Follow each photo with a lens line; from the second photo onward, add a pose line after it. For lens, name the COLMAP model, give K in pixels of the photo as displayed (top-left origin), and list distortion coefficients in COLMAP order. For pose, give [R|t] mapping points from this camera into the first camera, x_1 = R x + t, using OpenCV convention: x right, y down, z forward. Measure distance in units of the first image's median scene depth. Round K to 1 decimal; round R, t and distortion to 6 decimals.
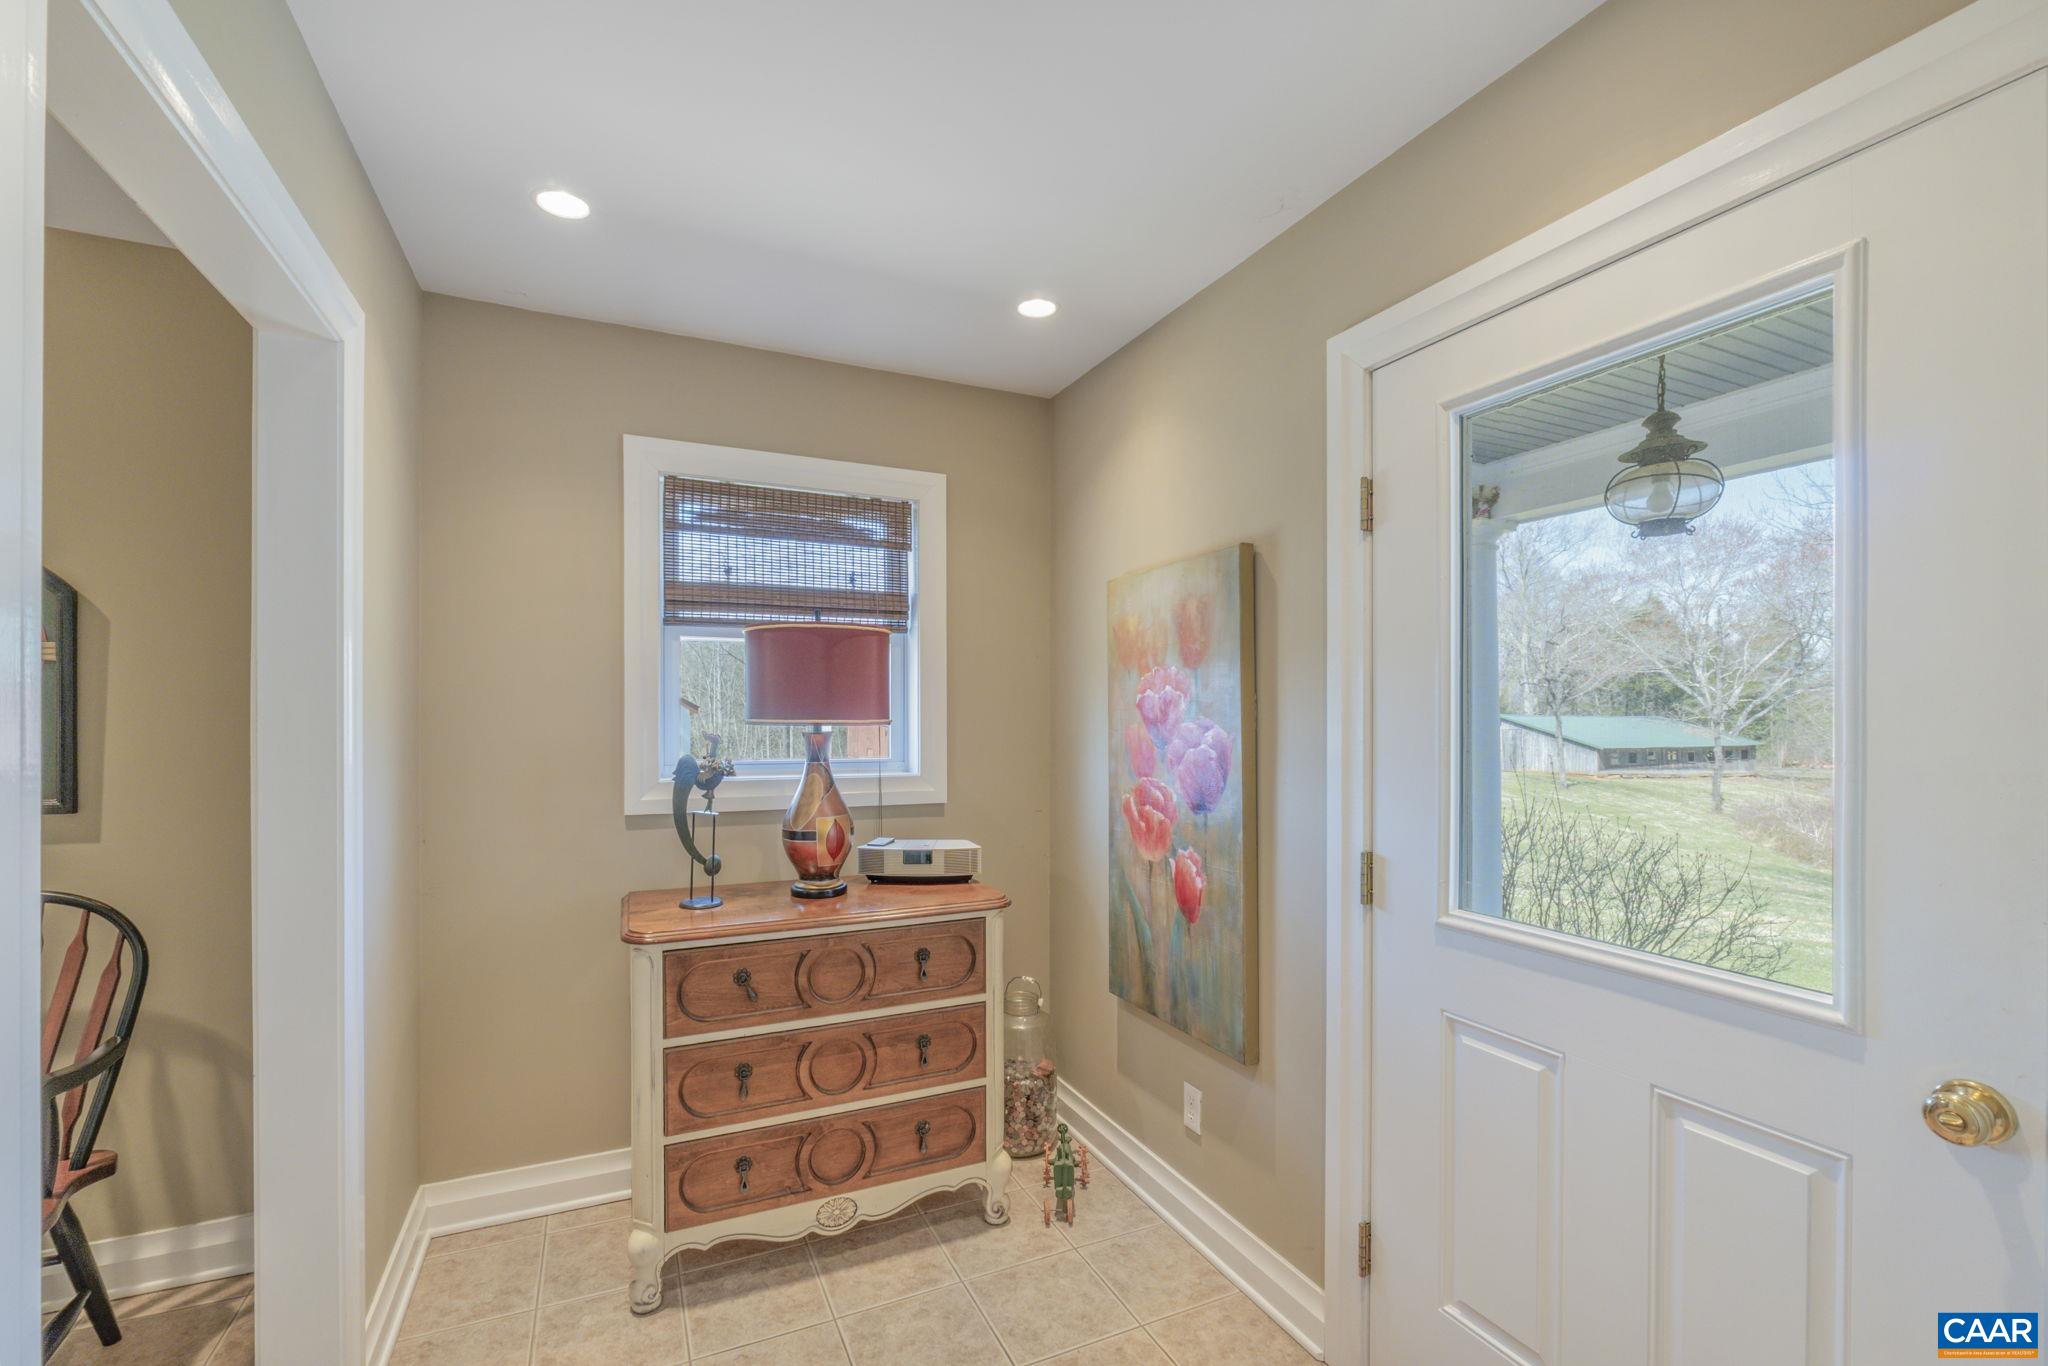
lens RADIAL K [[881.3, 0, 1030.5], [0, 881.3, 716.9], [0, 0, 1]] dist [-0.001179, -0.000264]
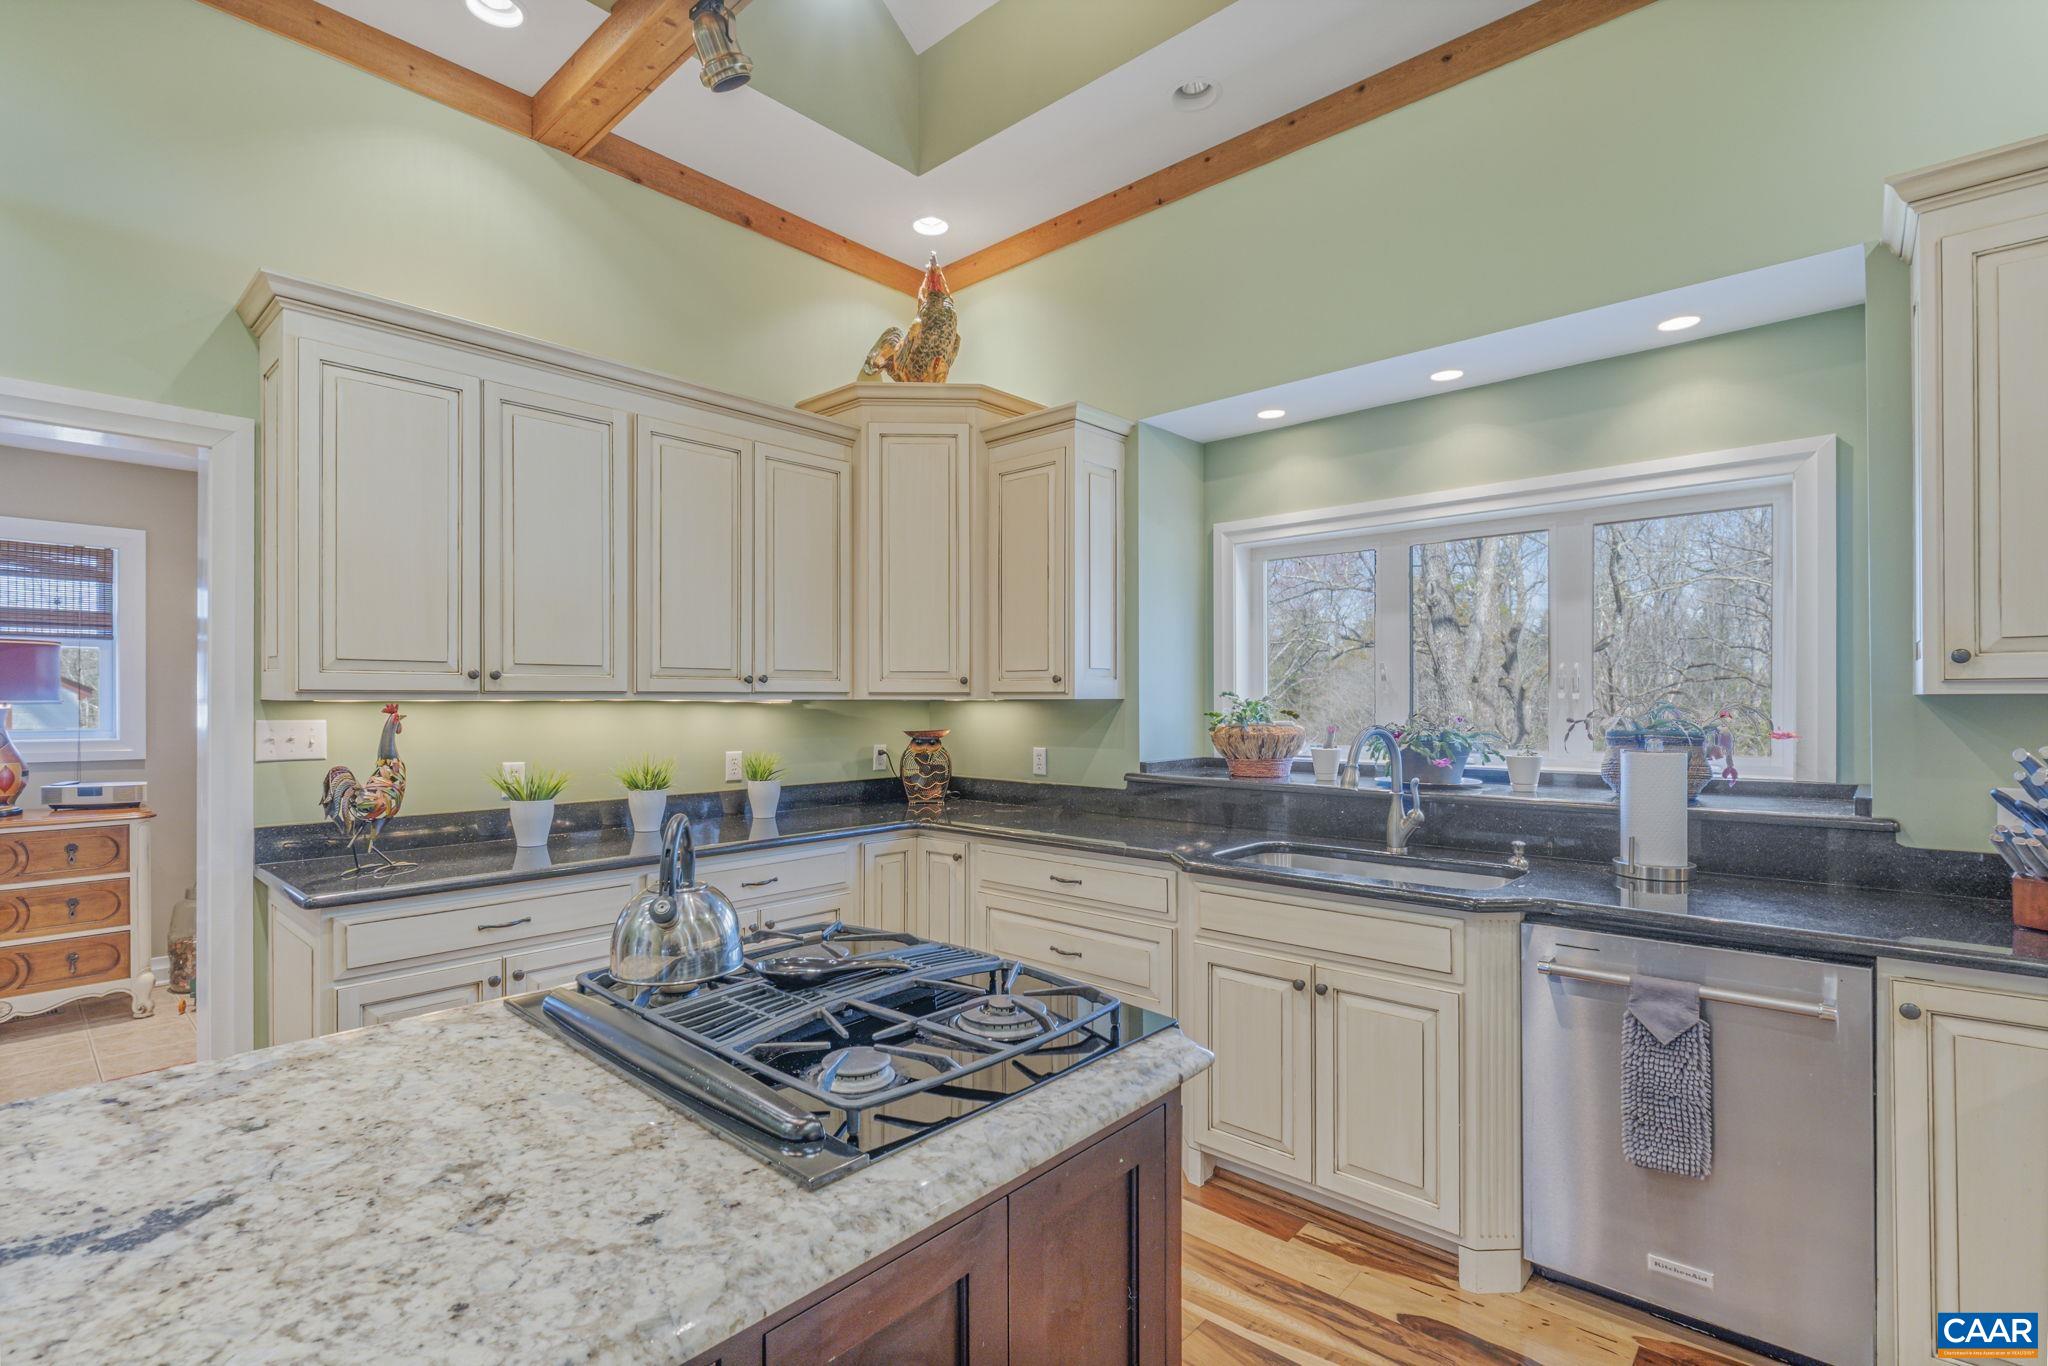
lens RADIAL K [[939.9, 0, 1025.2], [0, 939.9, 696.1], [0, 0, 1]] dist [-0.003805, -0.000585]
pose [[0.929253, -0.000205, 0.369444, 0.830774], [0.002280, 0.999984, -0.005181, 0.007303], [-0.369437, 0.005657, 0.929239, -1.177801]]
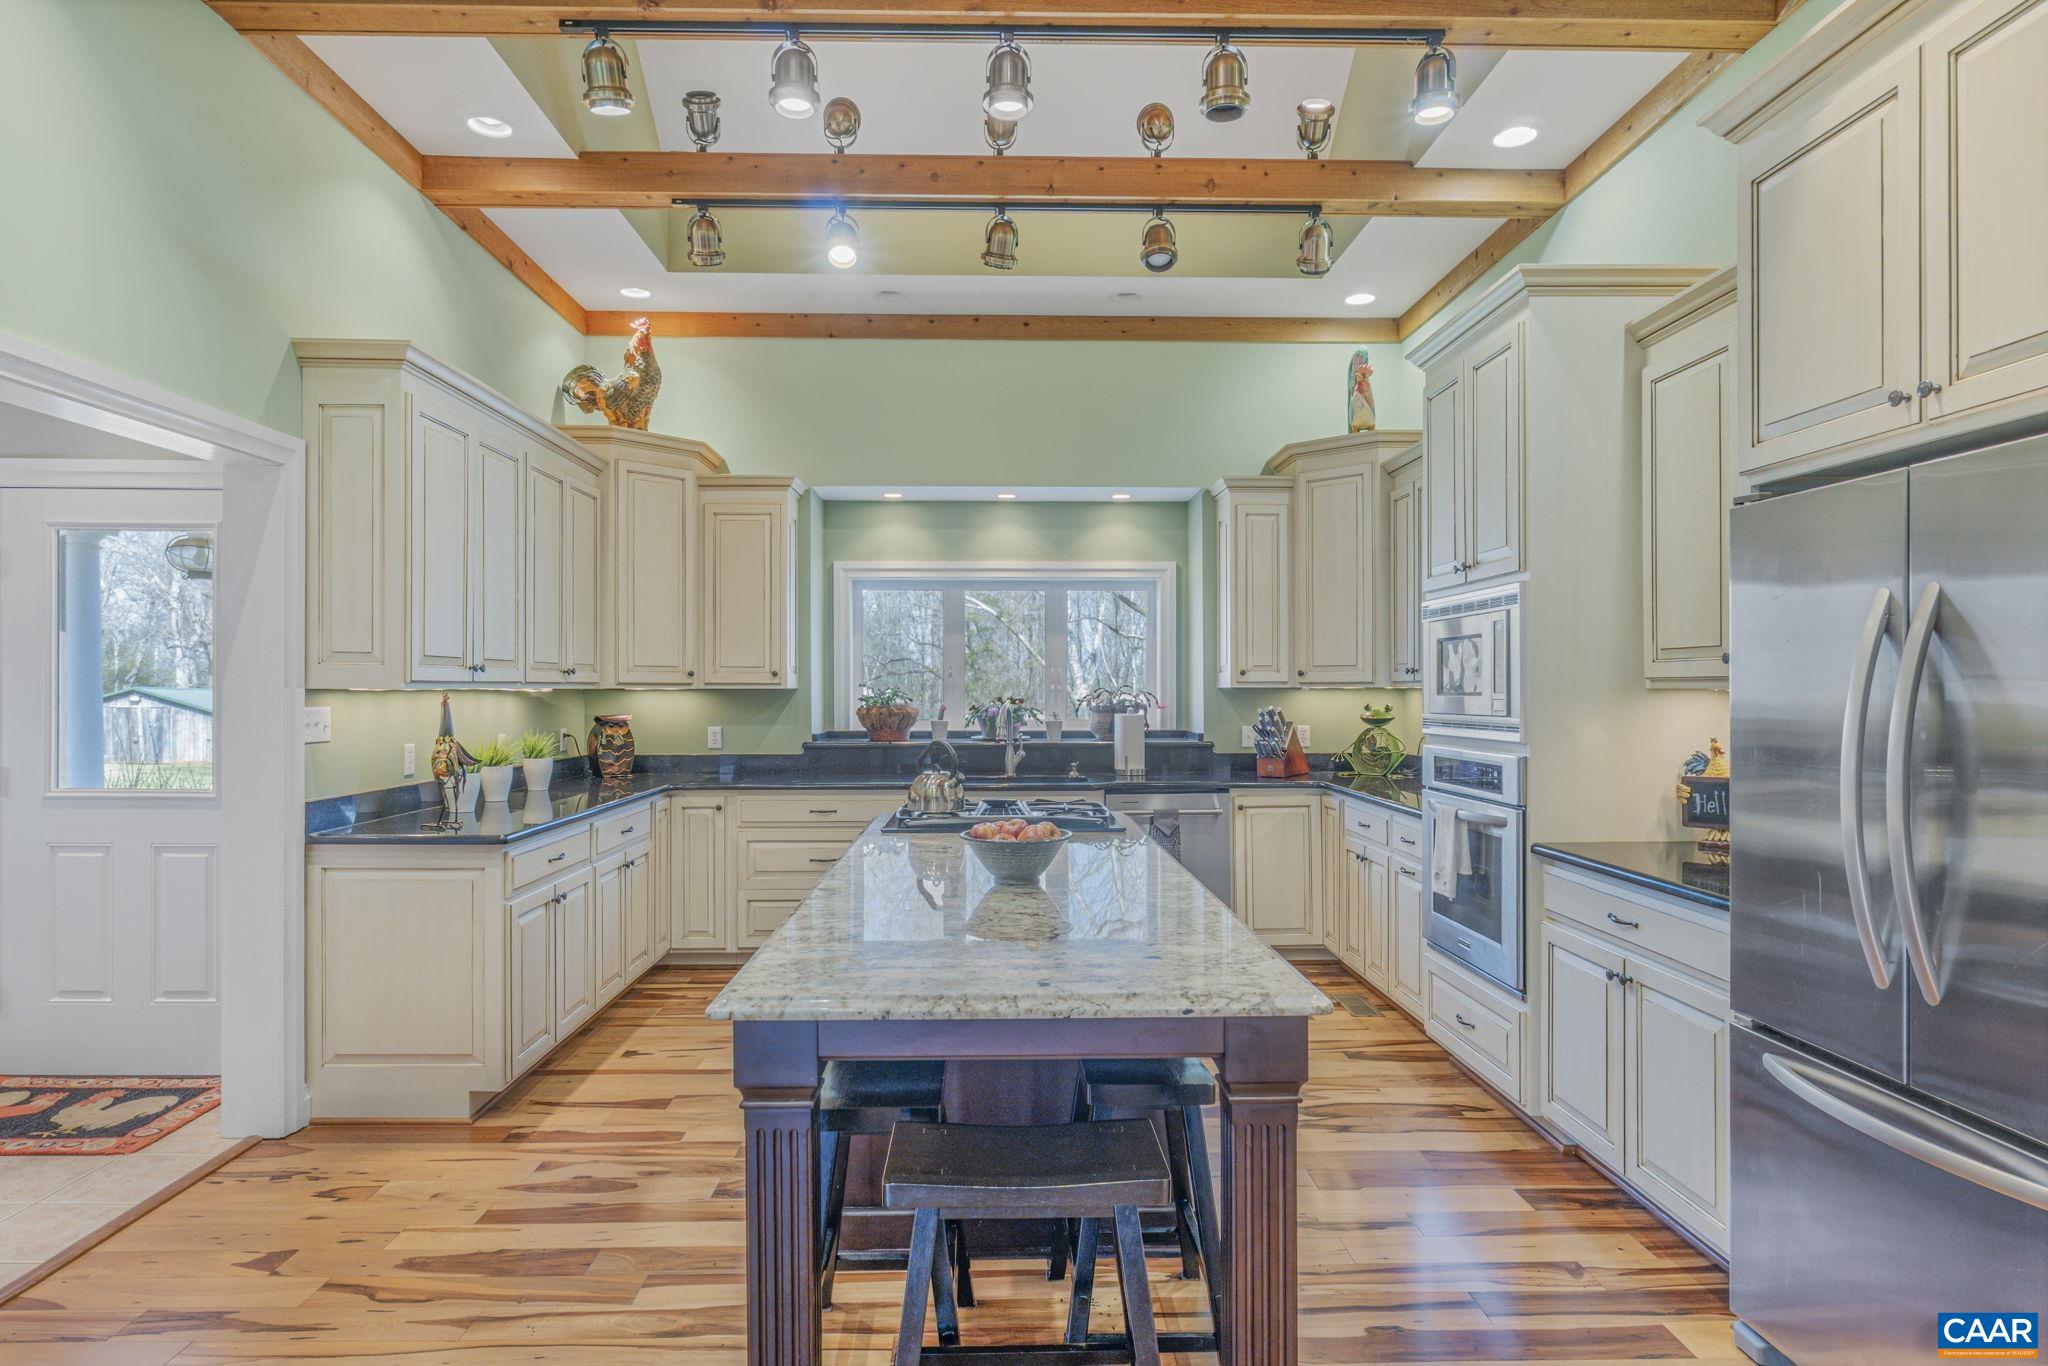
lens RADIAL K [[1146.9, 0, 1014.3], [0, 1146.9, 682.9], [0, 0, 1]] dist [-0.005508, -0.001411]
pose [[0.417645, 0.004745, 0.908598, -0.615036], [0.001628, 0.999981, -0.005971, 0.007979], [-0.908609, 0.003973, 0.417629, -1.318792]]
